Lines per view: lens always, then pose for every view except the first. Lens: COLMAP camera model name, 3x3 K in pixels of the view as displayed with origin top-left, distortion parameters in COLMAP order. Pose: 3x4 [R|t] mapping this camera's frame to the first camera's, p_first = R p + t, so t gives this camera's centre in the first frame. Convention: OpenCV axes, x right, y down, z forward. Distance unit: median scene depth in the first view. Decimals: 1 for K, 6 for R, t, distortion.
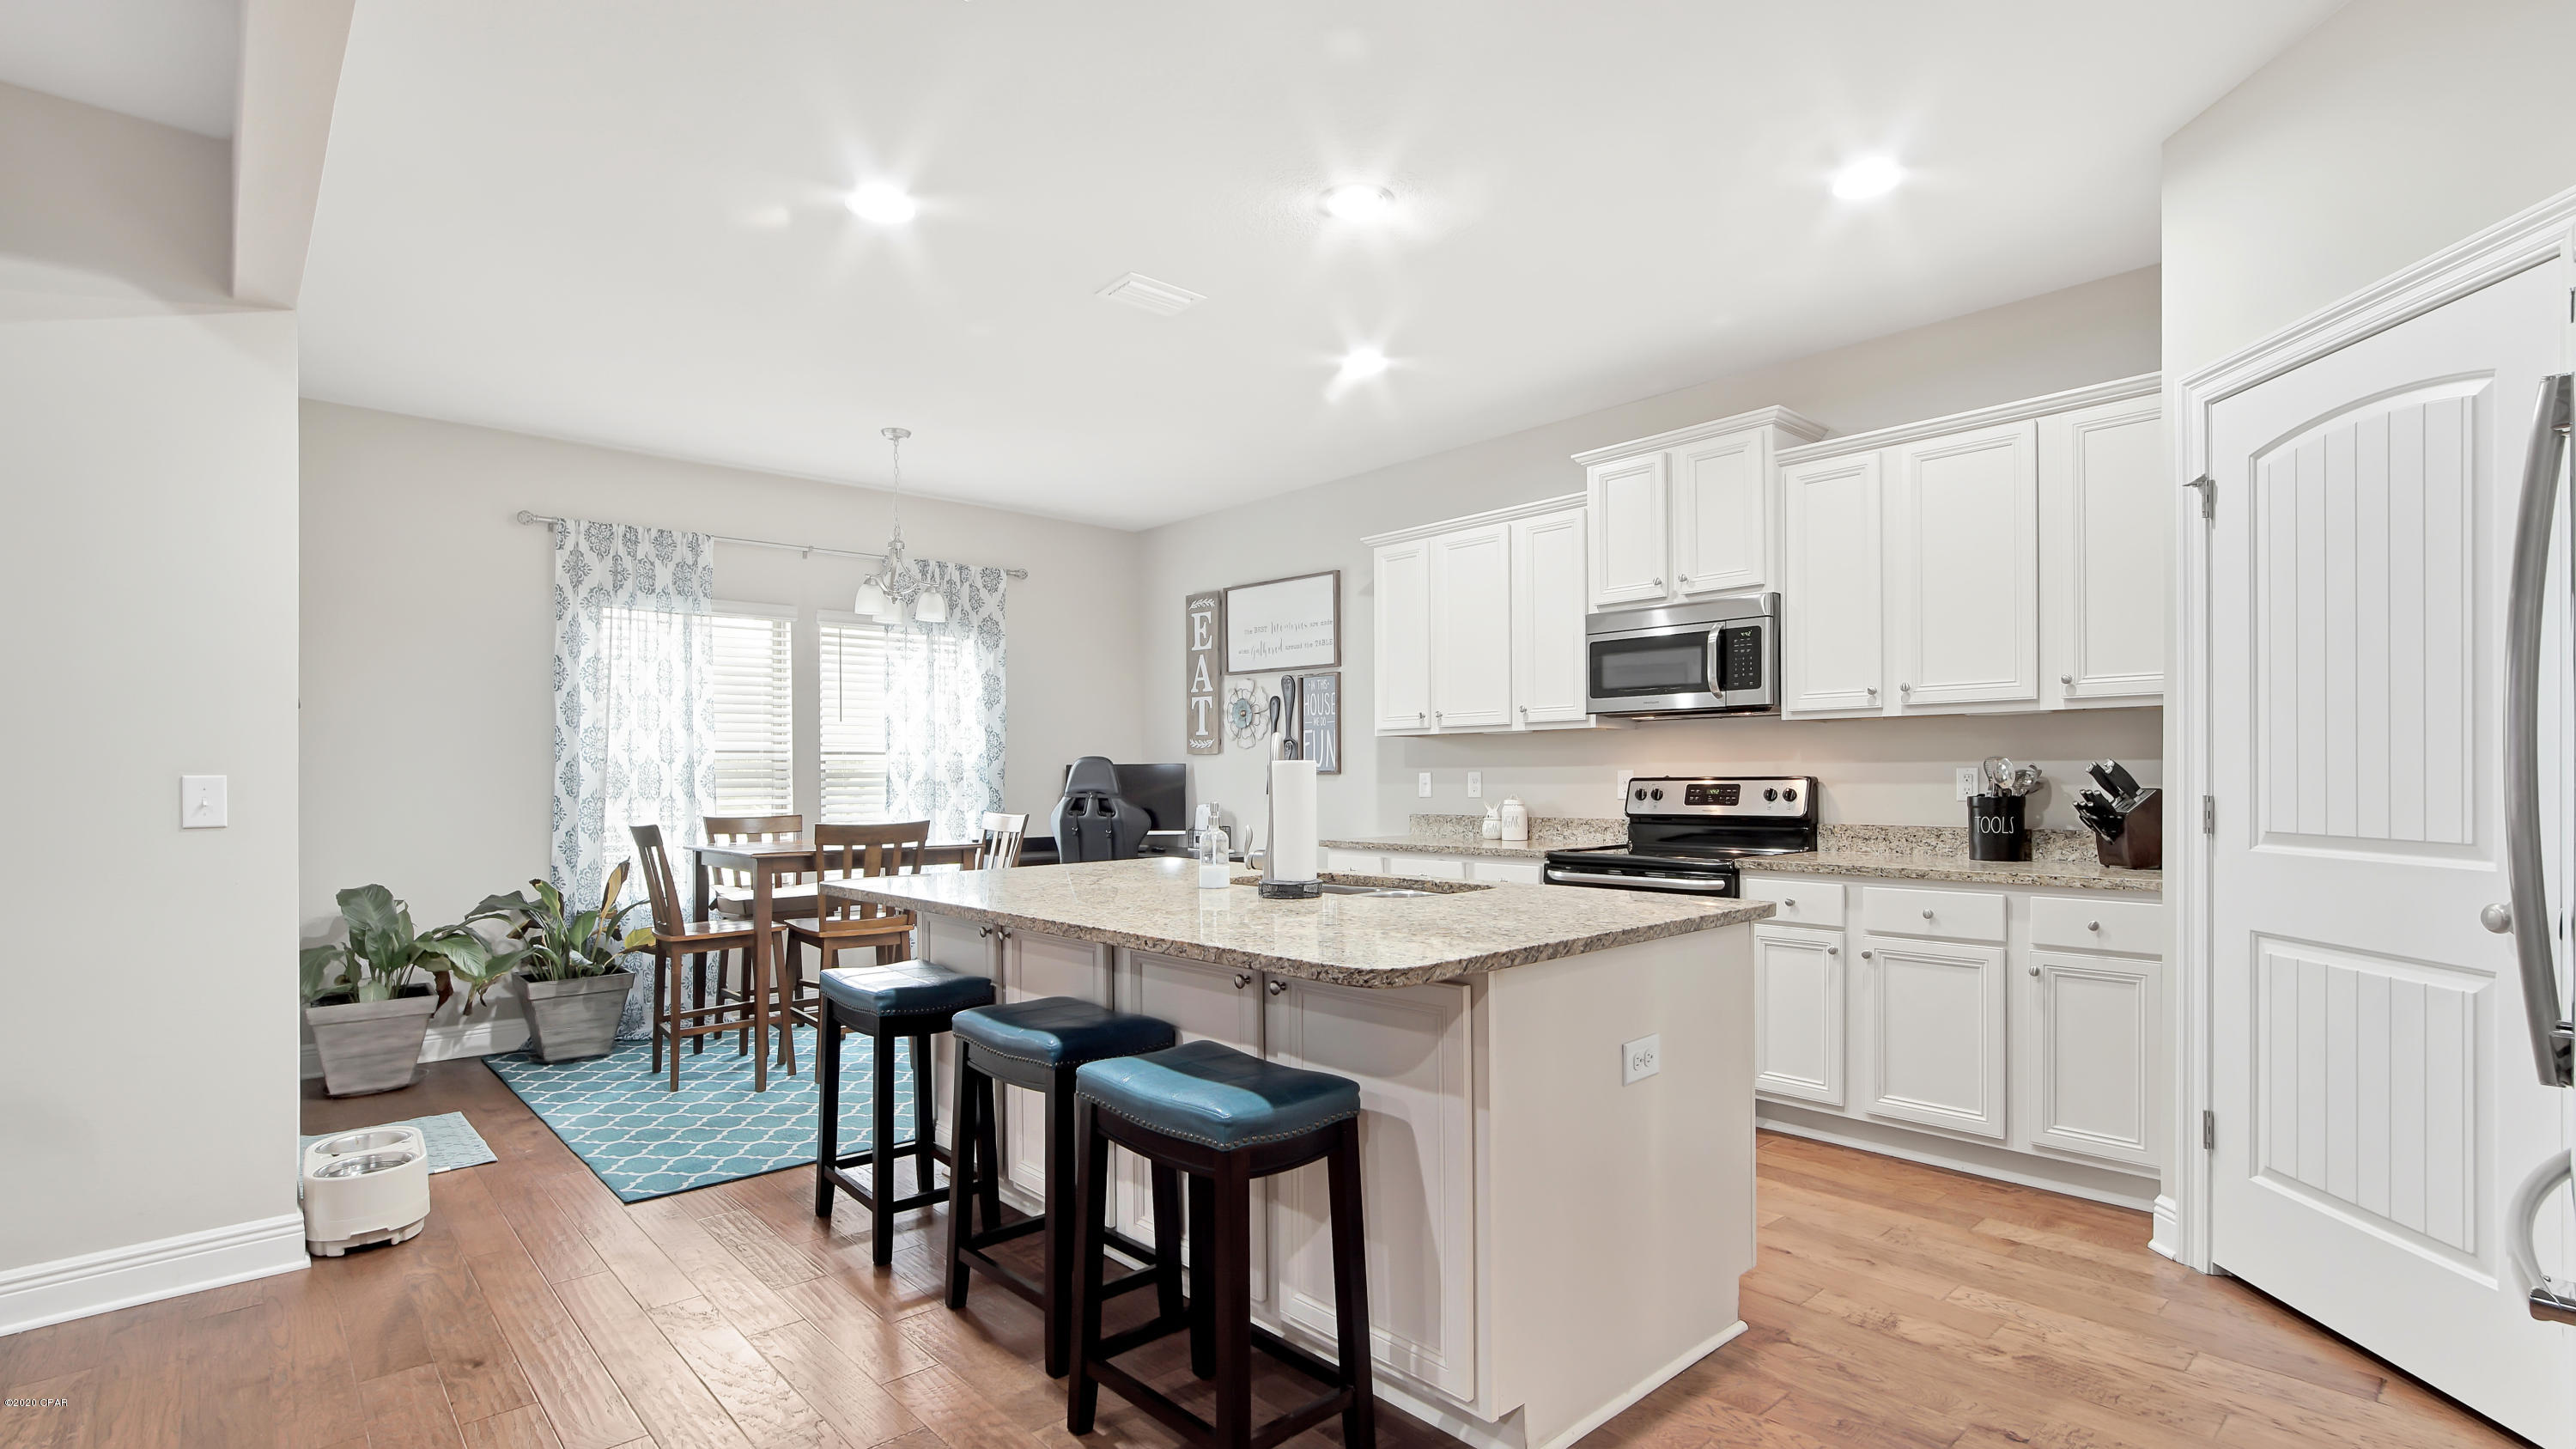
lens RADIAL K [[1199.2, 0, 1283.7], [0, 1199.2, 771.8], [0, 0, 1]] dist [-0.006742, 0.000610]
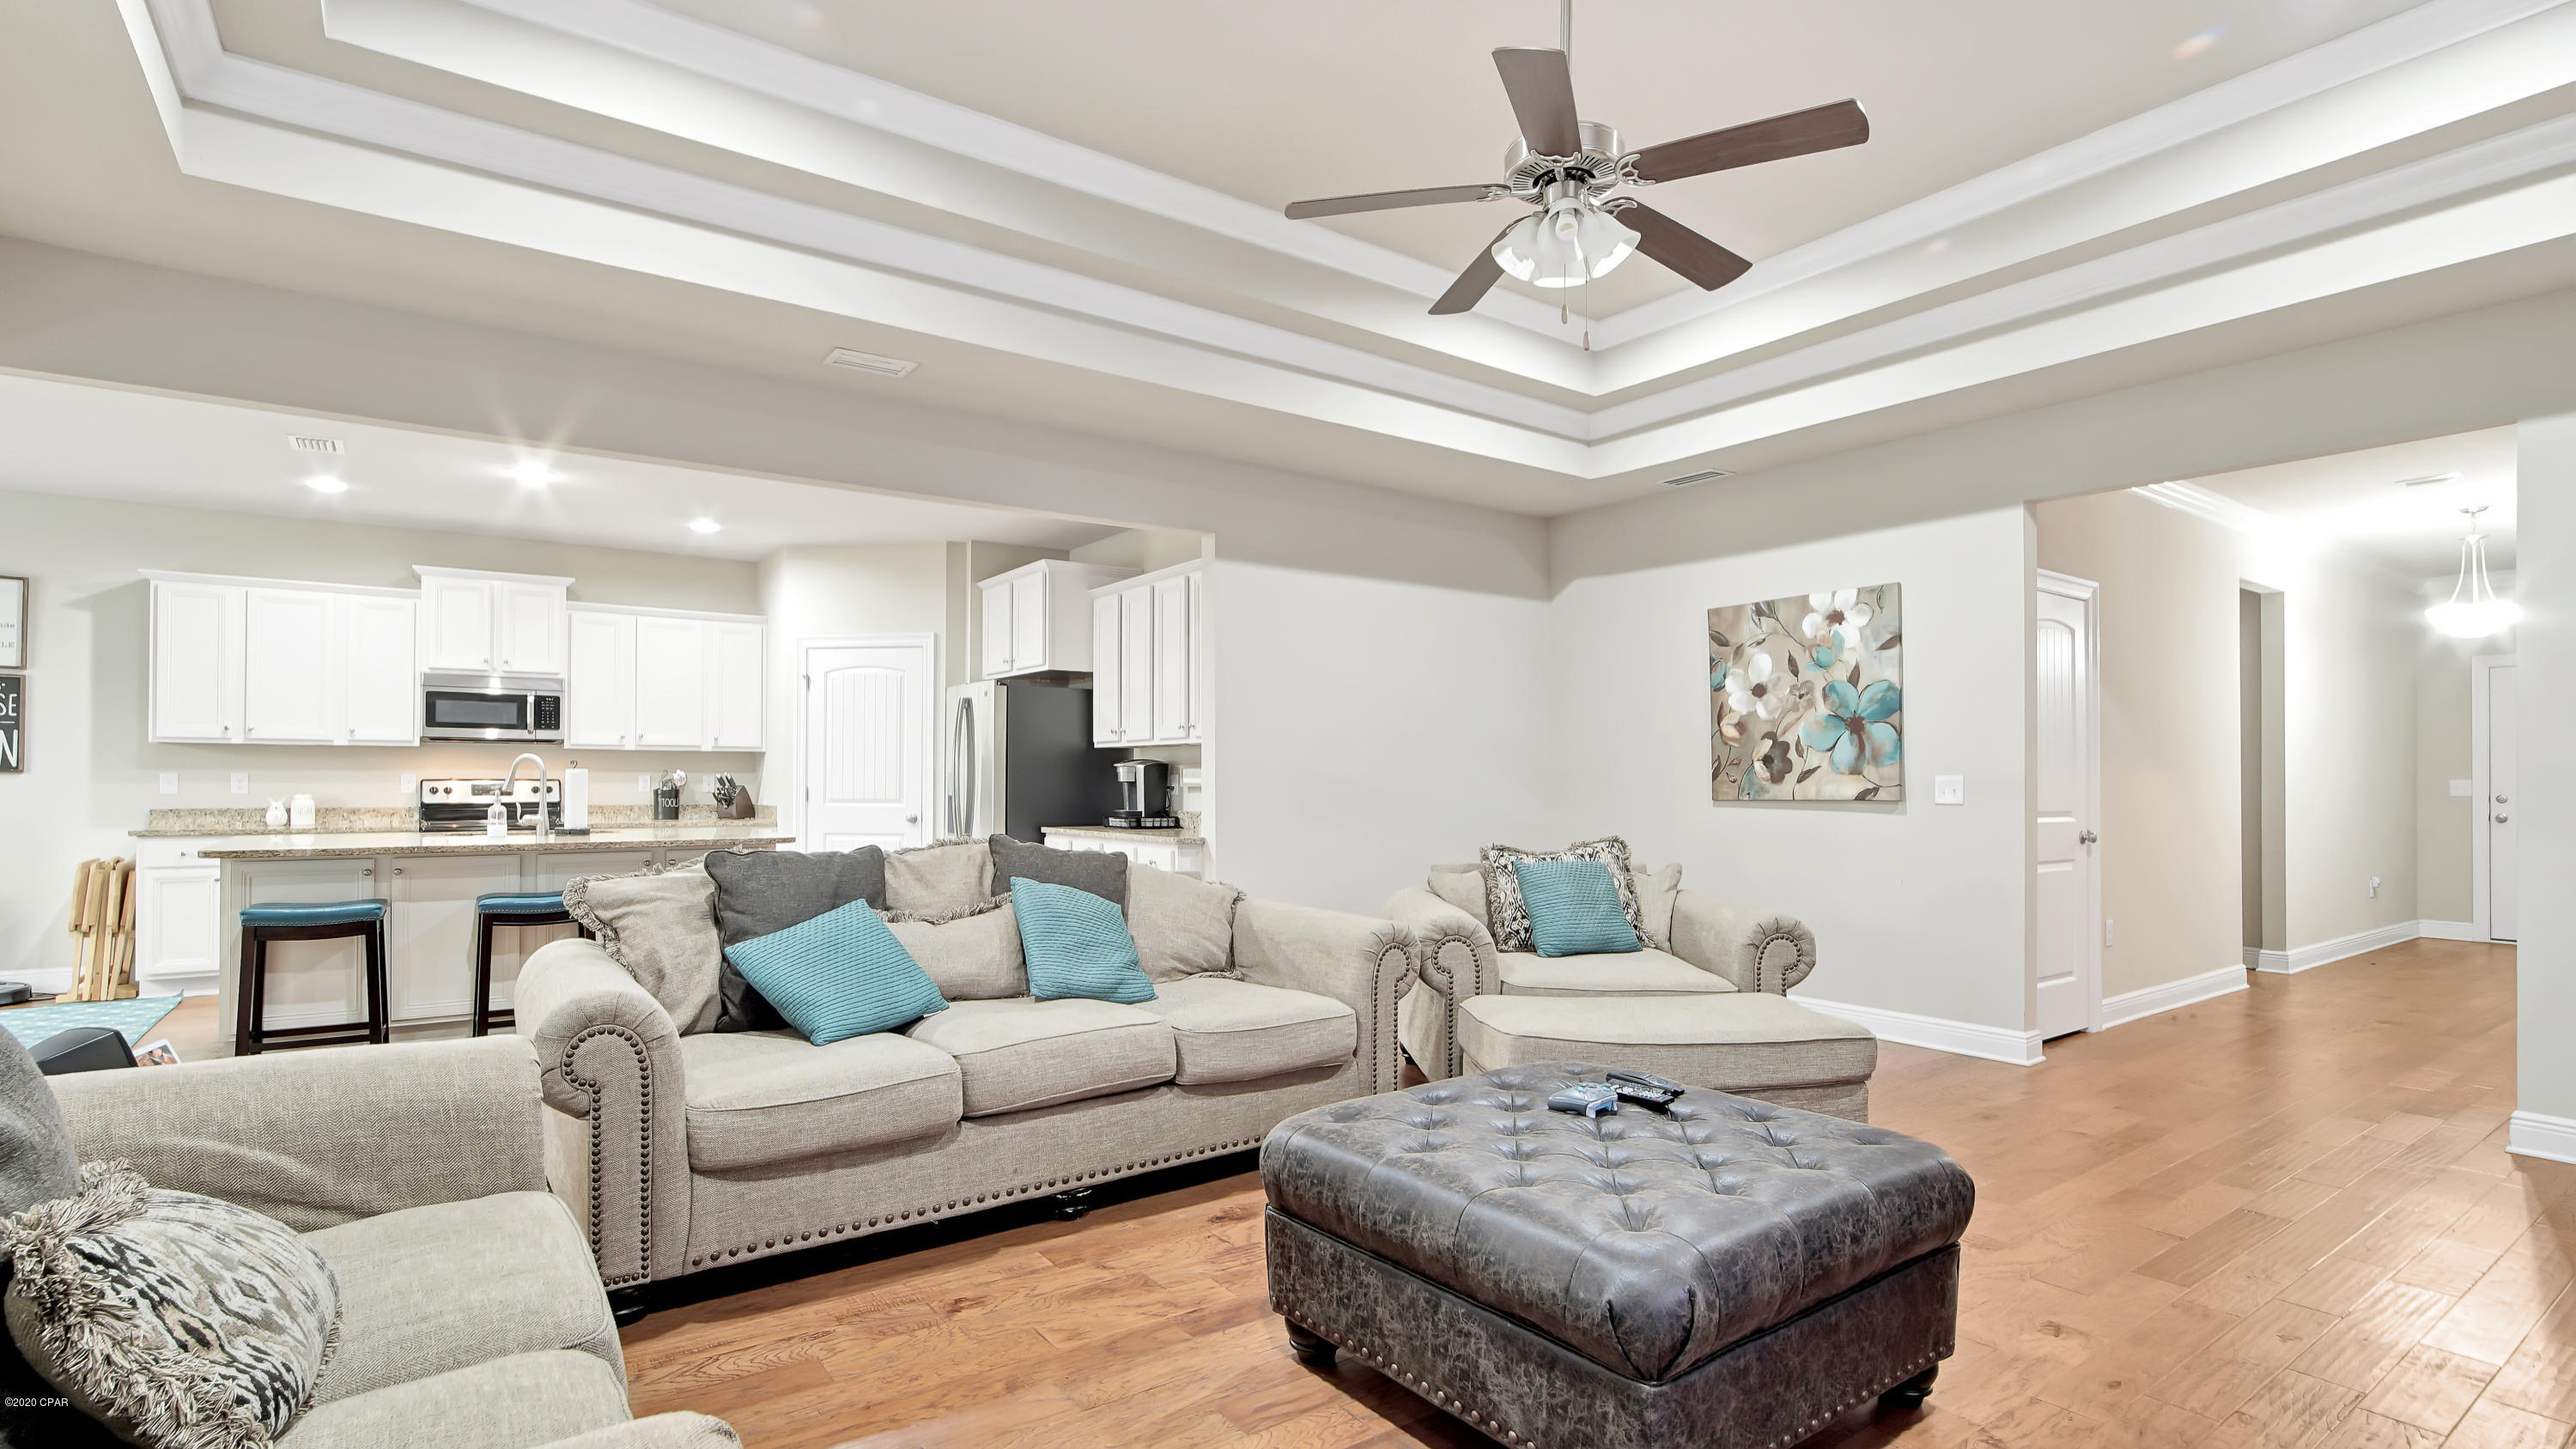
lens RADIAL K [[1198.8, 0, 1283.7], [0, 1198.8, 771.7], [0, 0, 1]] dist [-0.006742, 0.000610]
pose [[0.108432, 0.013125, 0.994017, -0.991021], [-0.006716, 0.999900, -0.012470, 0.006233], [-0.994081, -0.005324, 0.108509, -0.223400]]
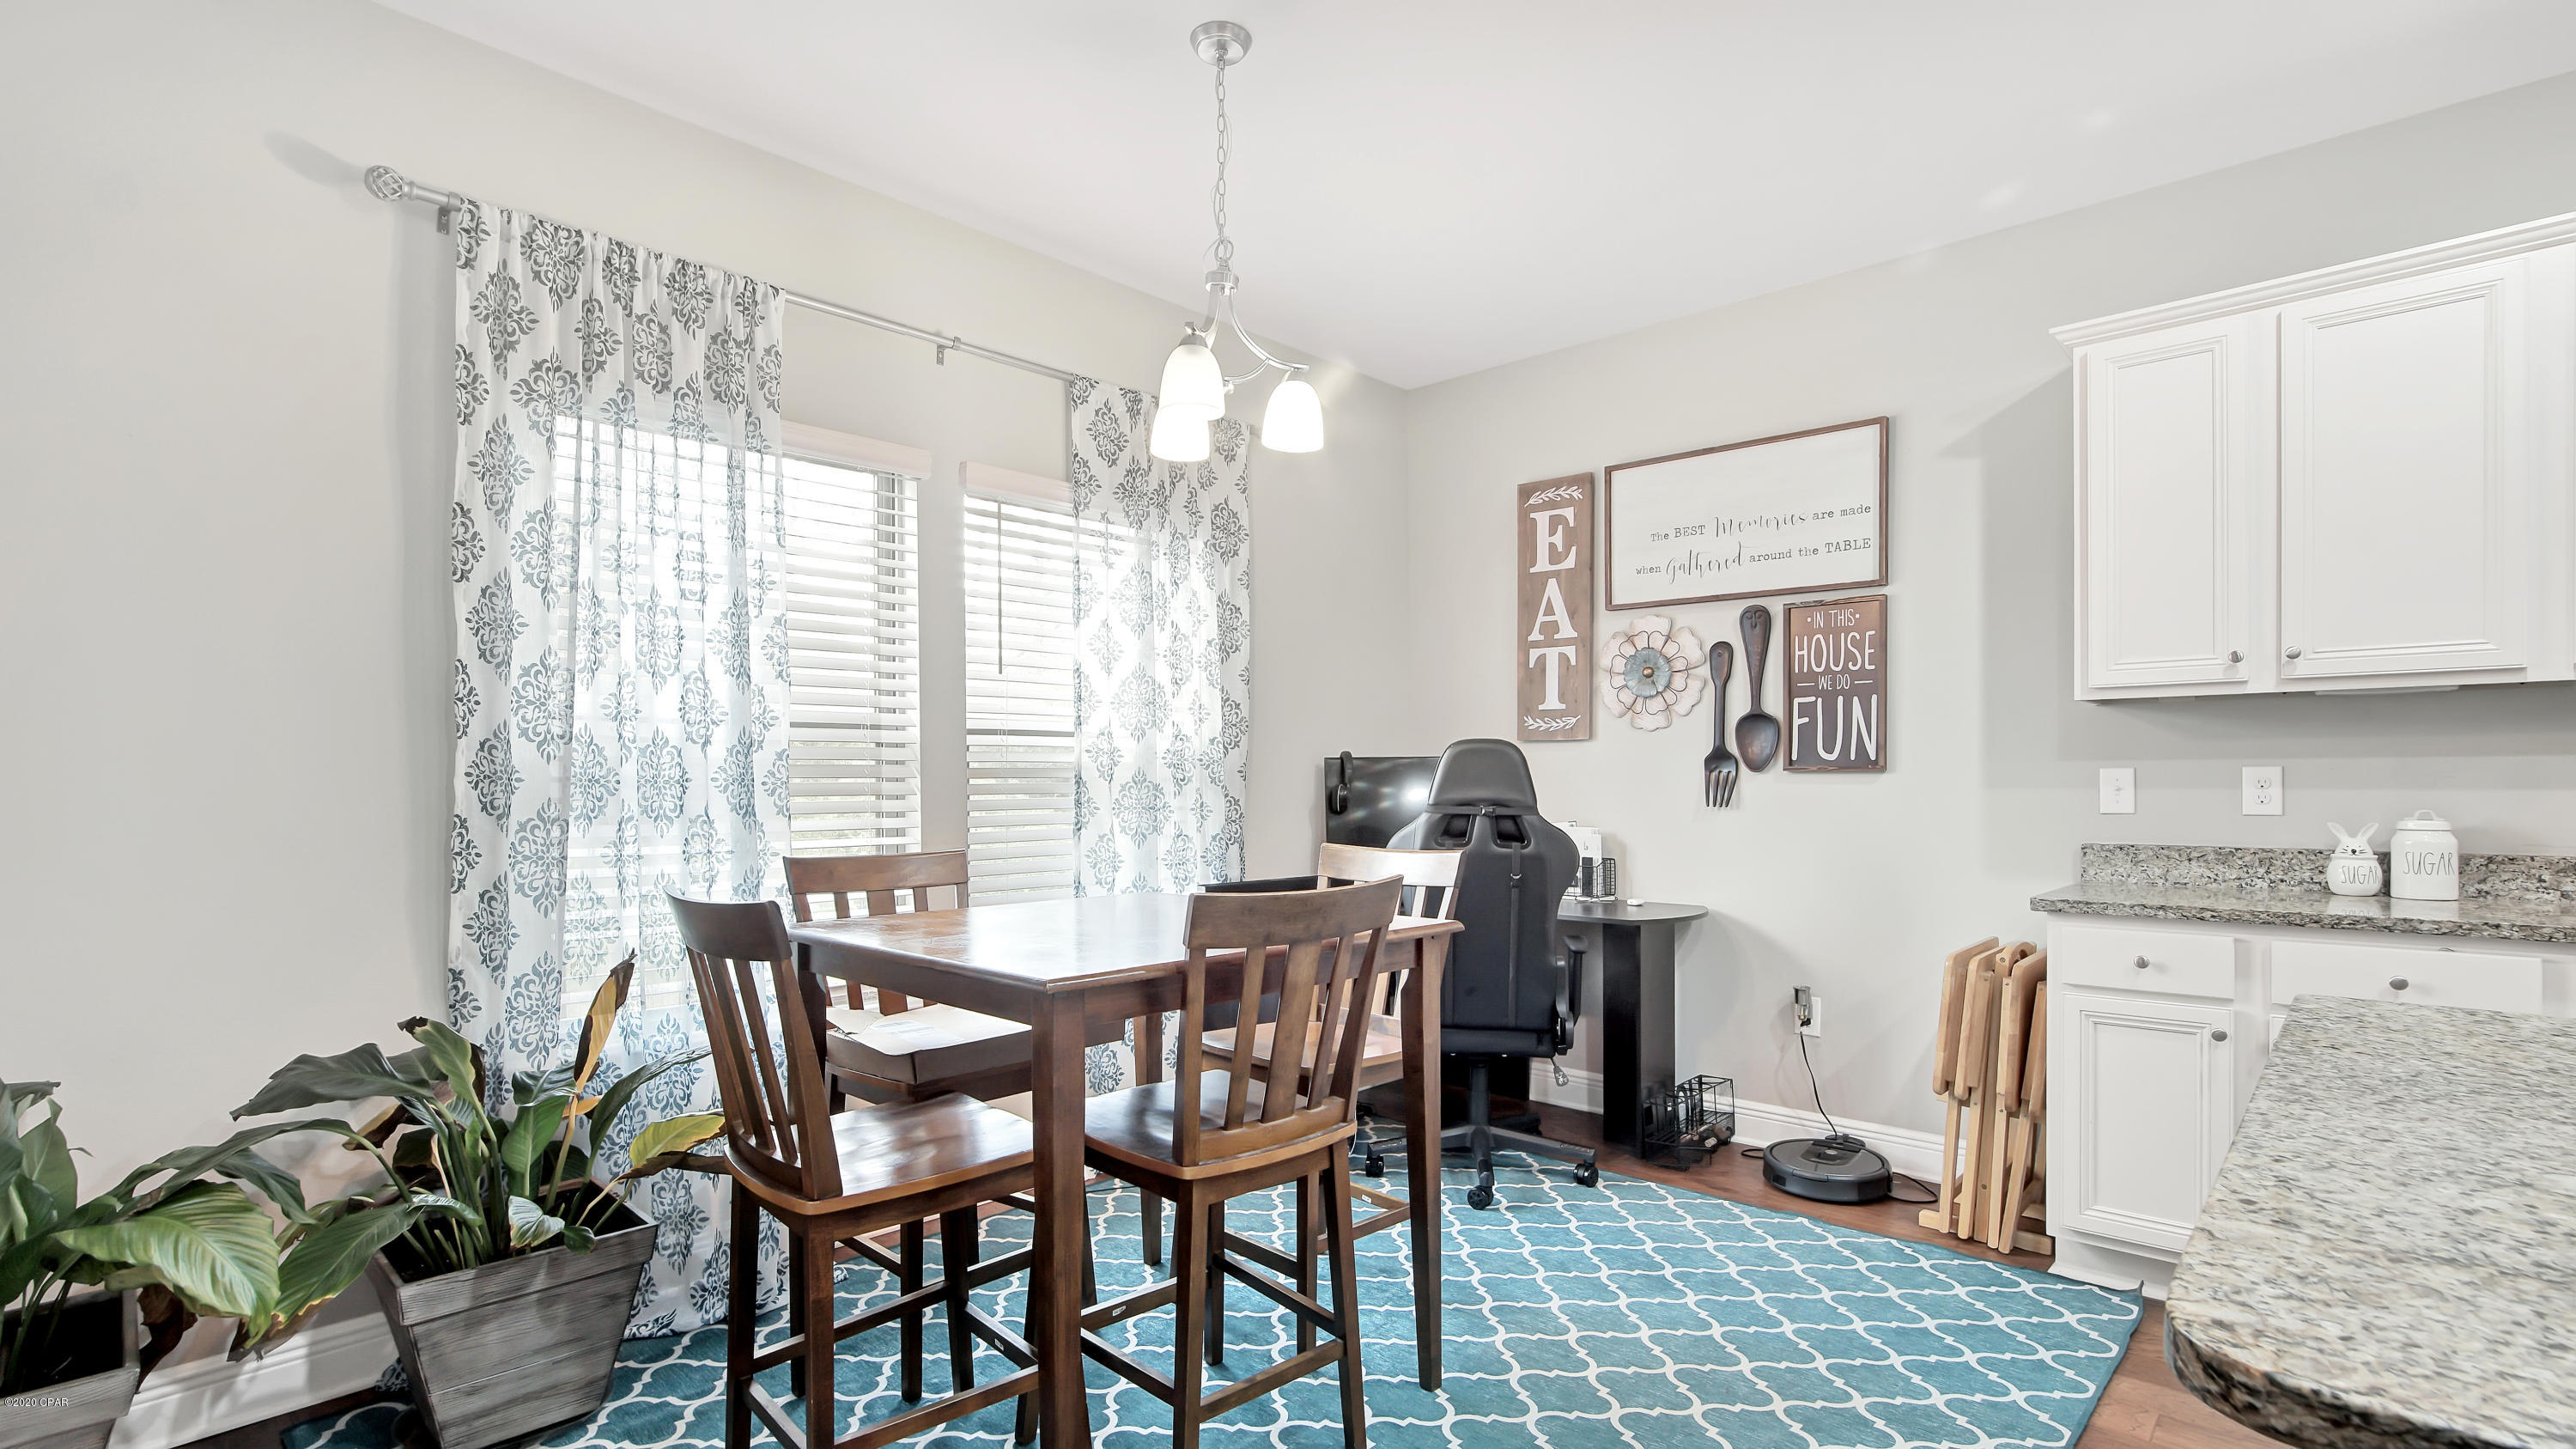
lens RADIAL K [[1196.3, 0, 1288.7], [0, 1196.3, 788.1], [0, 0, 1]] dist [-0.004384, -0.000812]
pose [[0.996126, 0.001090, 0.087926, -0.334742], [-0.001955, 0.999951, 0.009748, 0.005195], [-0.087911, -0.009882, 0.996079, 0.522296]]
